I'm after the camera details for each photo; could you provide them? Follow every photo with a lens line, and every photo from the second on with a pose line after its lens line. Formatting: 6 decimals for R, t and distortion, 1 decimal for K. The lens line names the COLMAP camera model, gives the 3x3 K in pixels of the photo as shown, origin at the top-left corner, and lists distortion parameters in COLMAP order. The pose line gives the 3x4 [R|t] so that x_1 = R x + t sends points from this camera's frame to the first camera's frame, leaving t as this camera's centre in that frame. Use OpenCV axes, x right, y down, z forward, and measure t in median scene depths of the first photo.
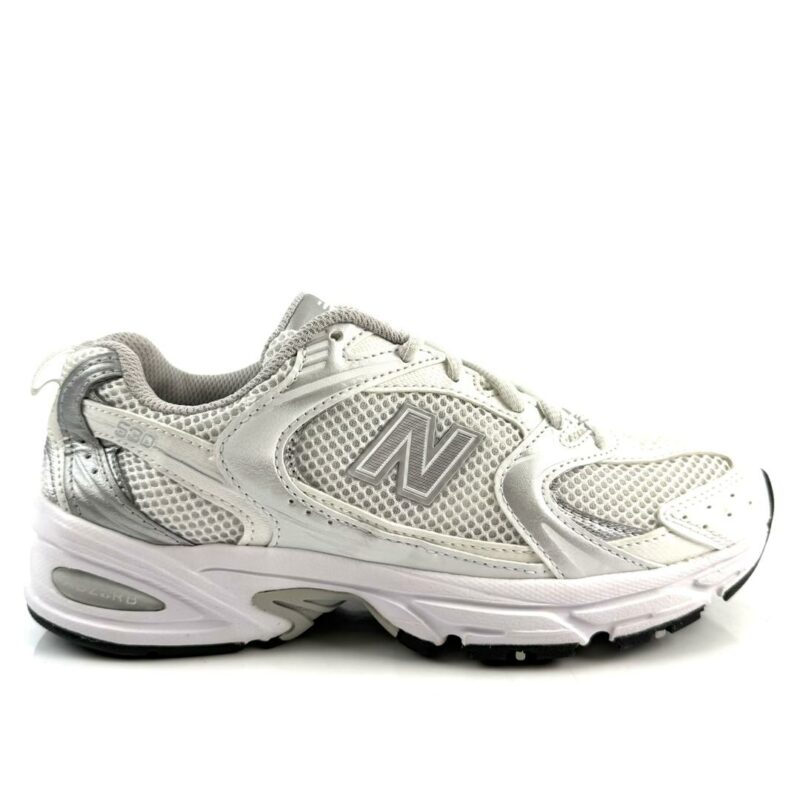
lens RADIAL K [[784.5, 0, 400.0], [0, 784.5, 400.0], [0, 0, 1]] dist [0.229066, -0.721573]
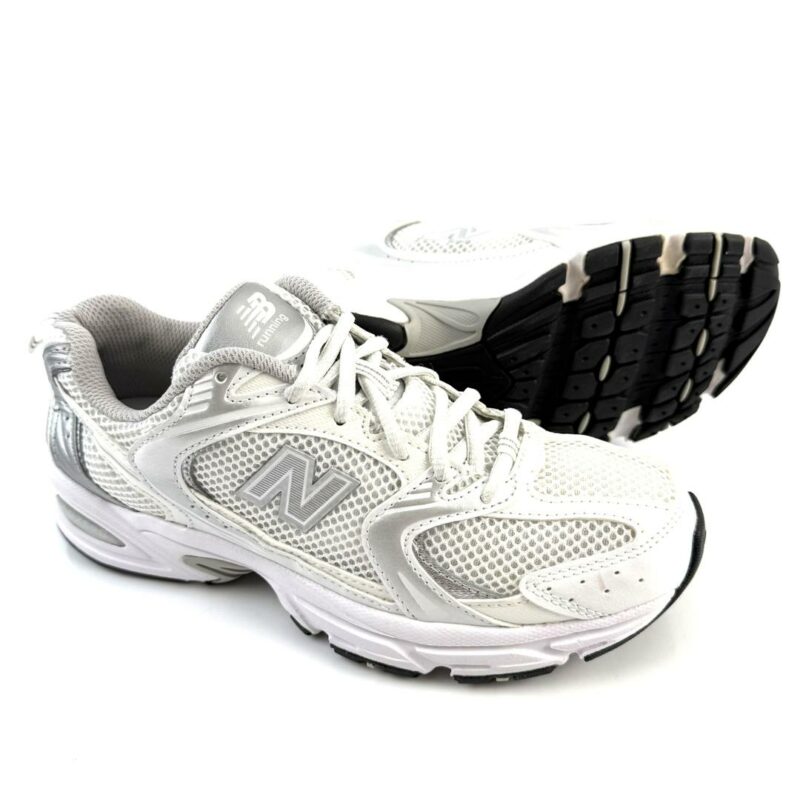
lens RADIAL K [[784.5, 0, 400.0], [0, 784.5, 400.0], [0, 0, 1]] dist [0.229066, -0.721573]
pose [[0.929193, 0.183198, -0.320996, 0.474584], [-0.023718, 0.896275, 0.442865, -0.517462], [0.368832, -0.403893, 0.837158, 0.198316]]
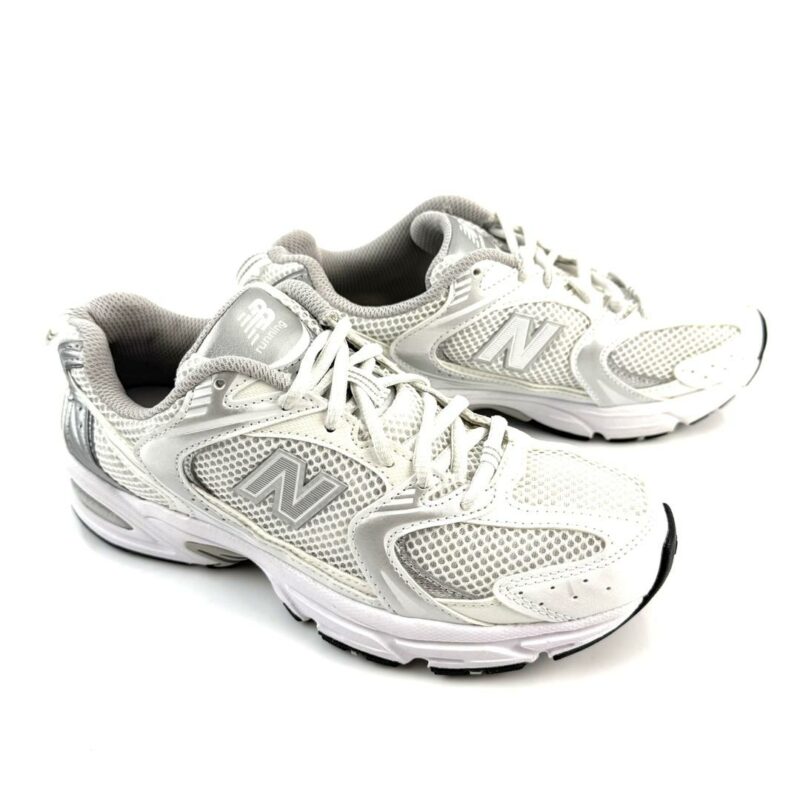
lens RADIAL K [[784.5, 0, 400.0], [0, 784.5, 400.0], [0, 0, 1]] dist [0.229066, -0.721573]
pose [[0.910412, 0.231404, -0.342932, 0.530509], [-0.036123, 0.870231, 0.491317, -0.610203], [0.412123, -0.434914, 0.800628, 0.202940]]
